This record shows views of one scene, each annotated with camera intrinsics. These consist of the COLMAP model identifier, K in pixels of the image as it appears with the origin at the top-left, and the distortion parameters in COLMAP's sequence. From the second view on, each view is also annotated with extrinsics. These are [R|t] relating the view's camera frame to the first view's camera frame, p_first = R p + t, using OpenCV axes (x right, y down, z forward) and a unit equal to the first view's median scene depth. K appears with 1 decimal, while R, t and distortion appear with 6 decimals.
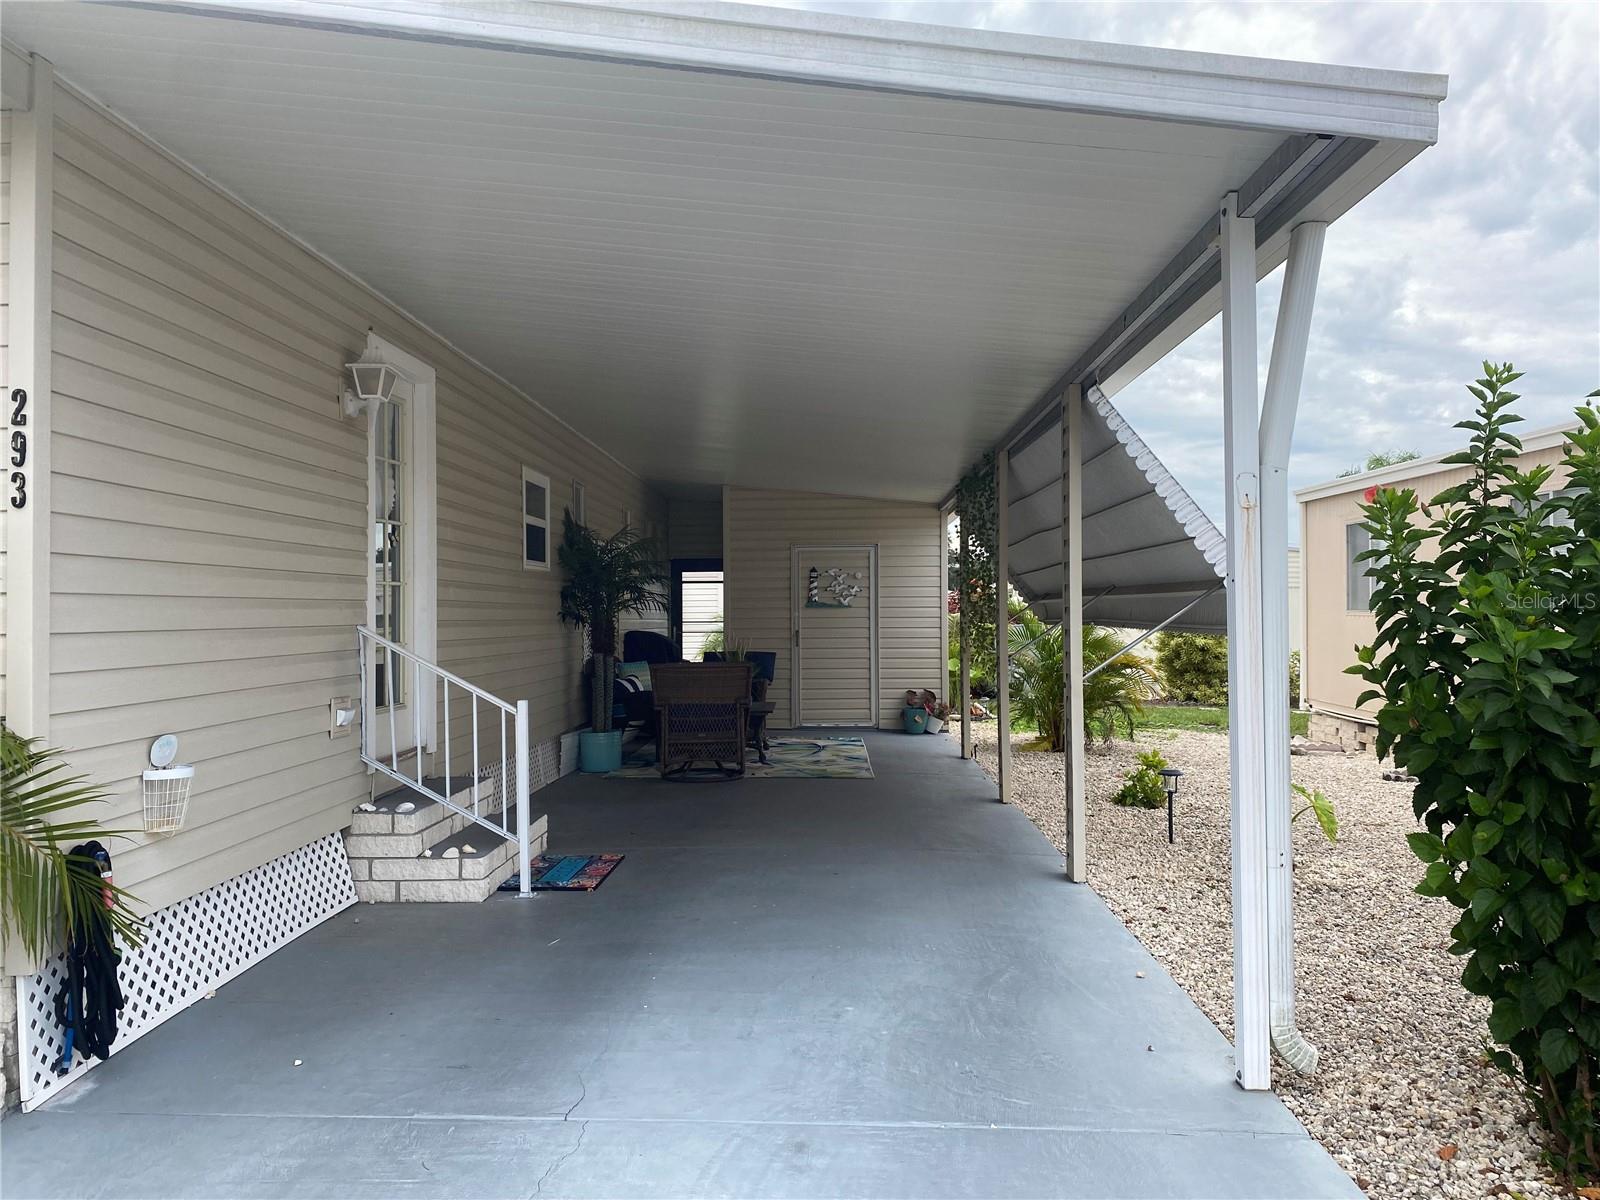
lens RADIAL K [[1199.9, 0, 799.0], [0, 1199.9, 599.4], [0, 0, 1]] dist [0.025871, -0.003687]
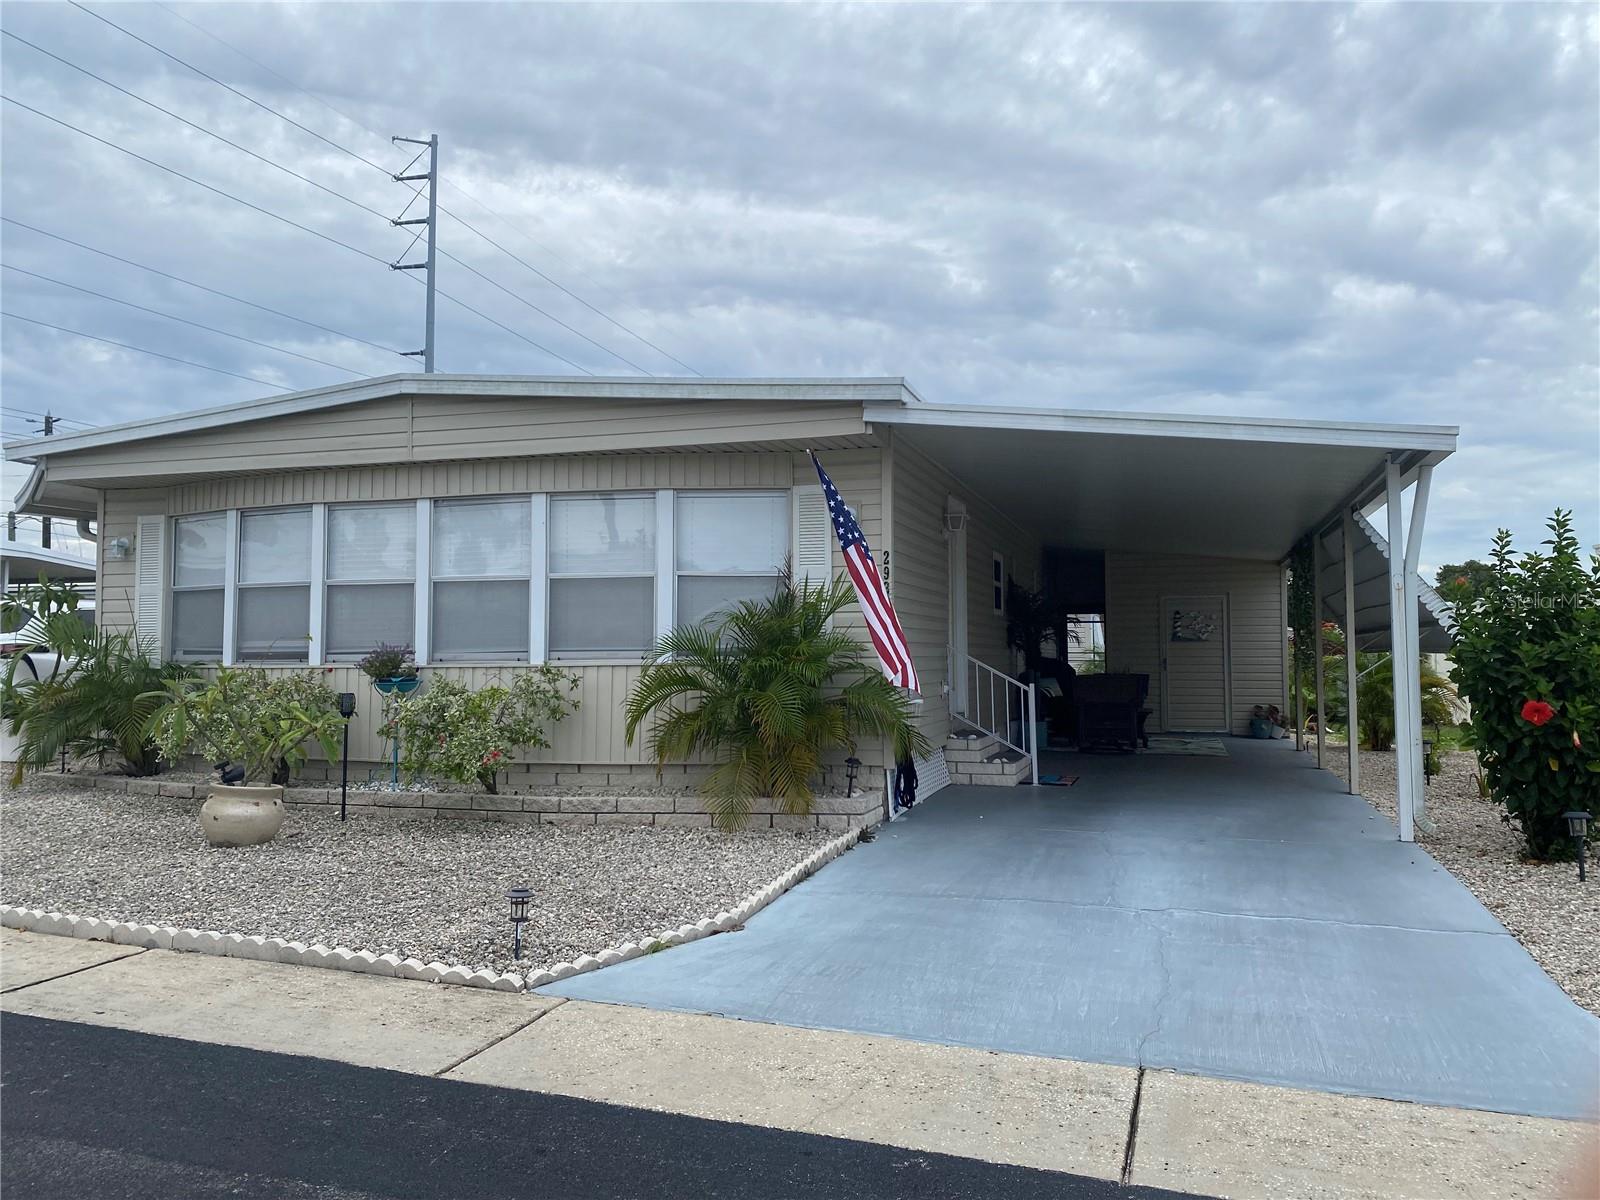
lens RADIAL K [[1199.9, 0, 785.0], [0, 1199.9, 580.6], [0, 0, 1]] dist [0.025871, -0.003687]
pose [[0.958602, -0.012684, -0.284467, -0.060330], [-0.001362, 0.998792, -0.049125, 0.014348], [0.284746, 0.047479, 0.957426, -0.969074]]
